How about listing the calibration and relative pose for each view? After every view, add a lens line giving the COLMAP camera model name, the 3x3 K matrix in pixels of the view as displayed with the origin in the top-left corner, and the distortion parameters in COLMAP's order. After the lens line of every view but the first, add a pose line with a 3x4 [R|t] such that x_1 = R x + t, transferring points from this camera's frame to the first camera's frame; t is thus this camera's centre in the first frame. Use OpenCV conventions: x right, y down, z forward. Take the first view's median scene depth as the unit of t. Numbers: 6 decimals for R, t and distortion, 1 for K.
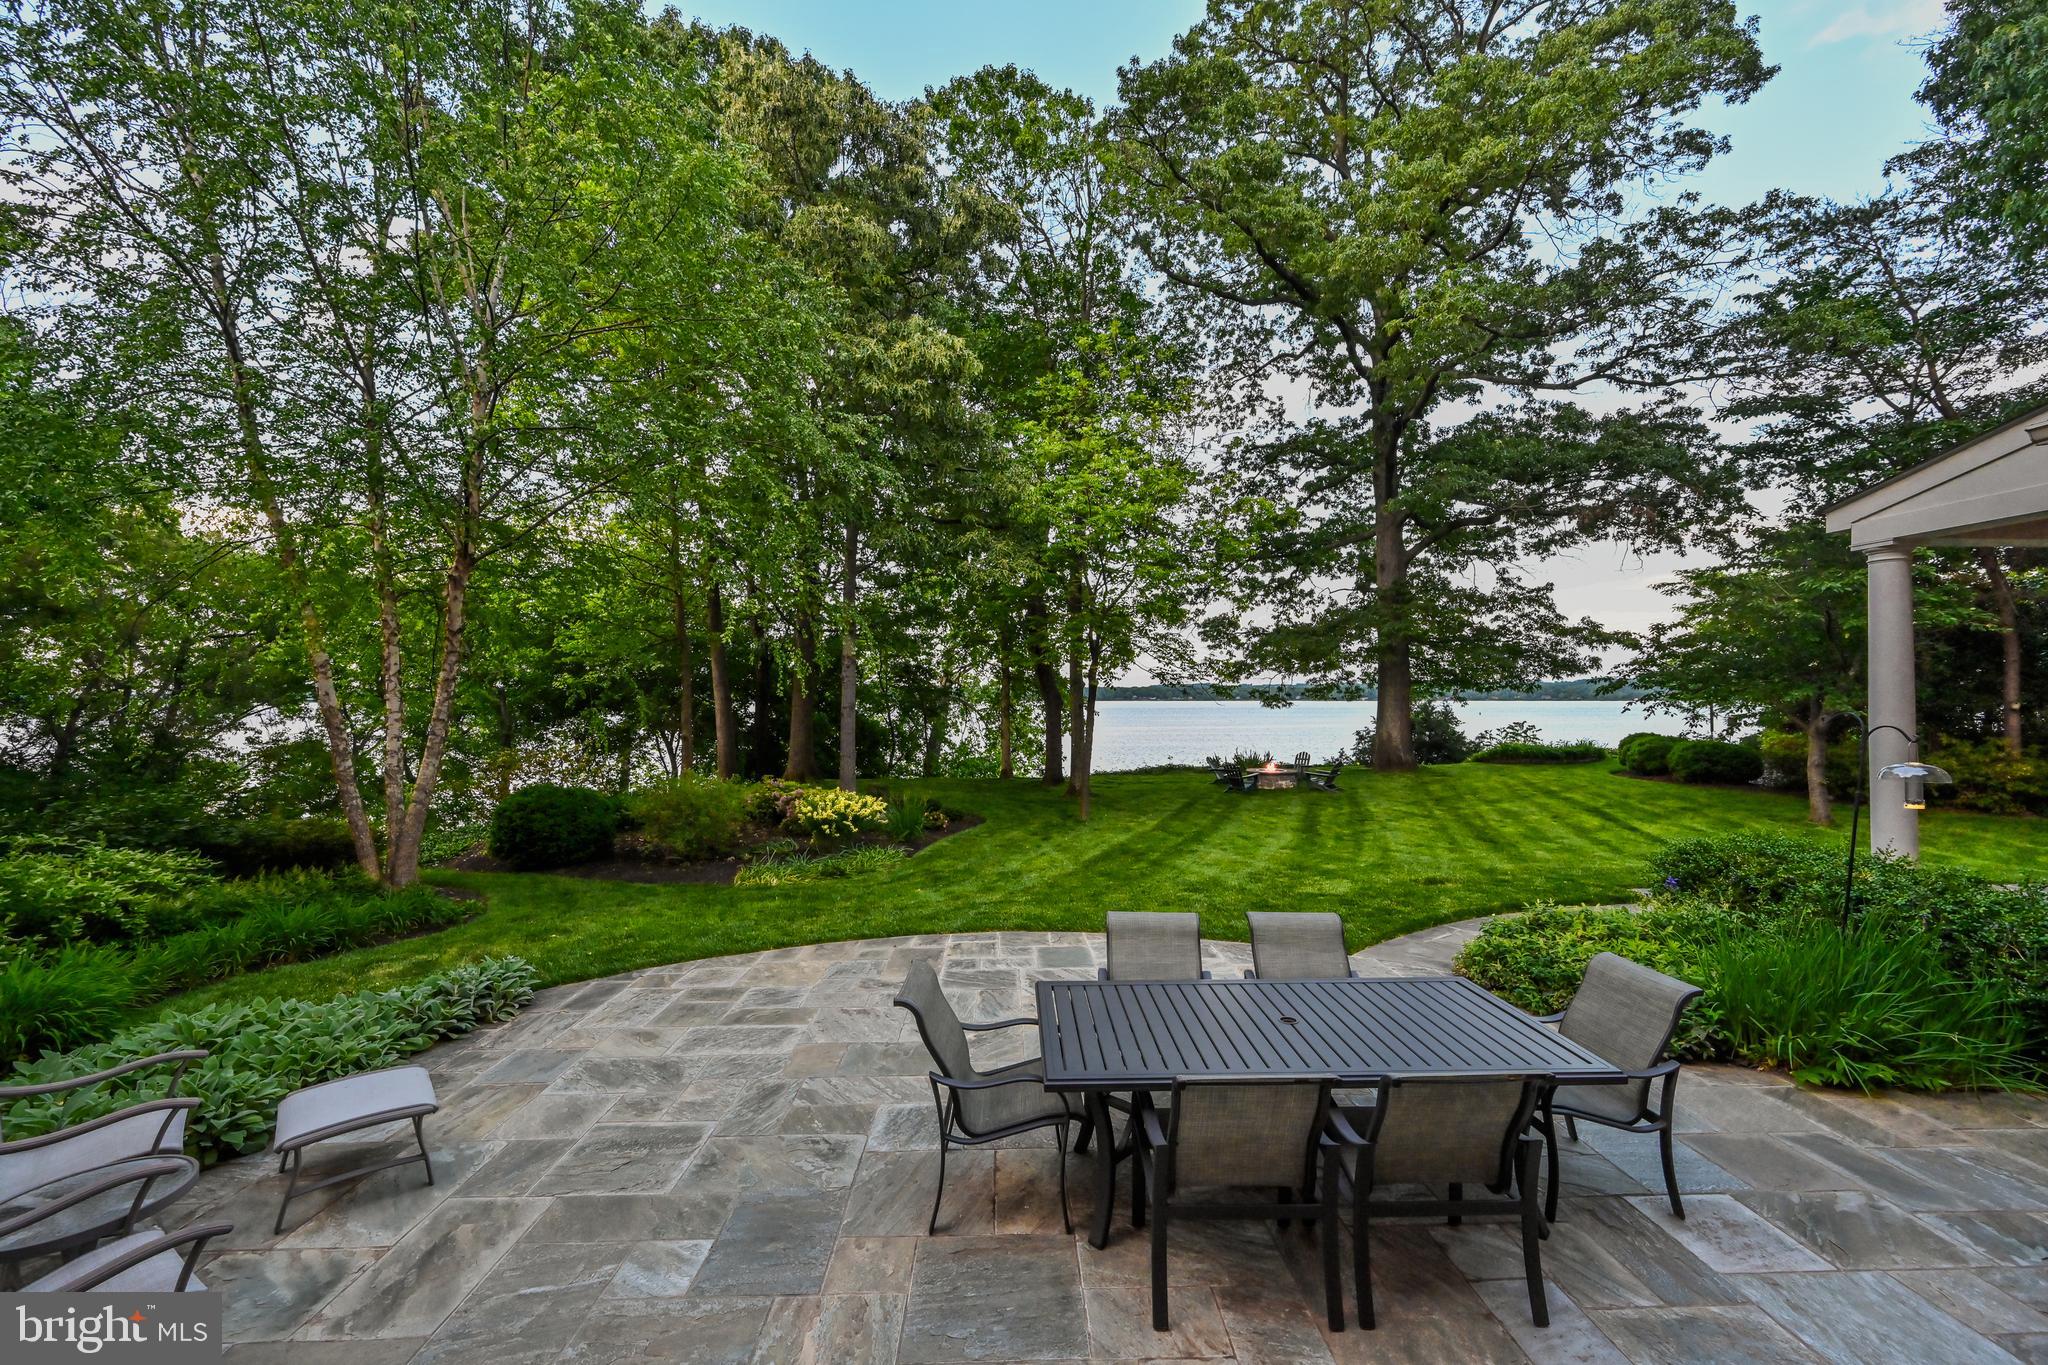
lens RADIAL K [[808.3, 0, 1024.0], [0, 808.3, 682.5], [0, 0, 1]] dist [-0.000899, -0.000080]
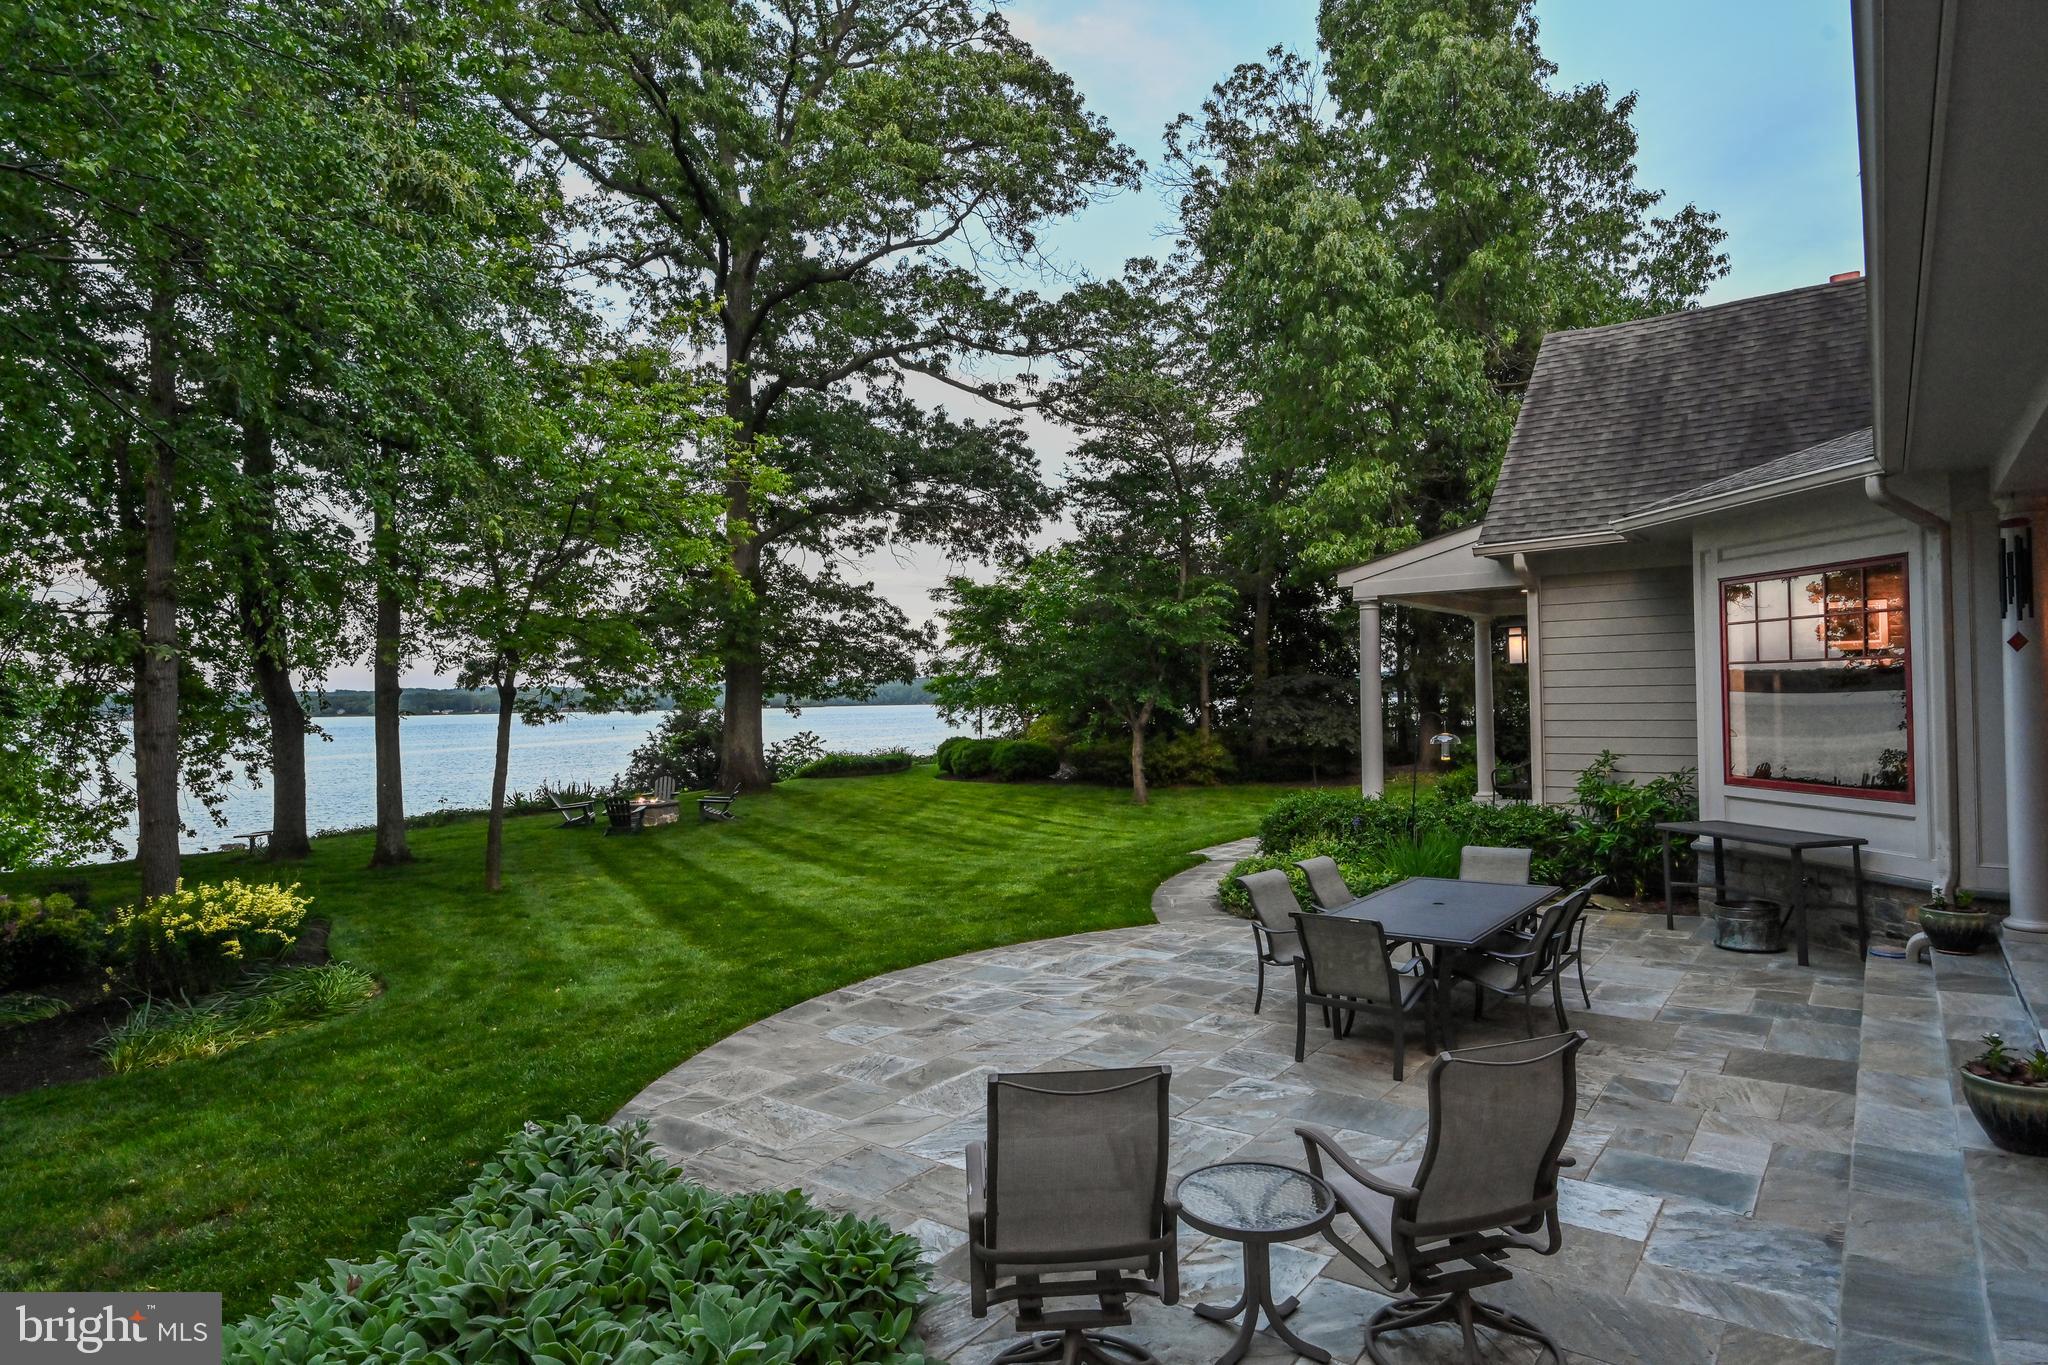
lens RADIAL K [[1139.9, 0, 1024.0], [0, 1139.9, 682.5], [0, 0, 1]] dist [0.002183, 0.000169]
pose [[0.627750, 0.003772, 0.778406, -0.294158], [-0.000678, 0.999991, -0.004299, -0.000483], [-0.778415, 0.002171, 0.627747, 0.036937]]
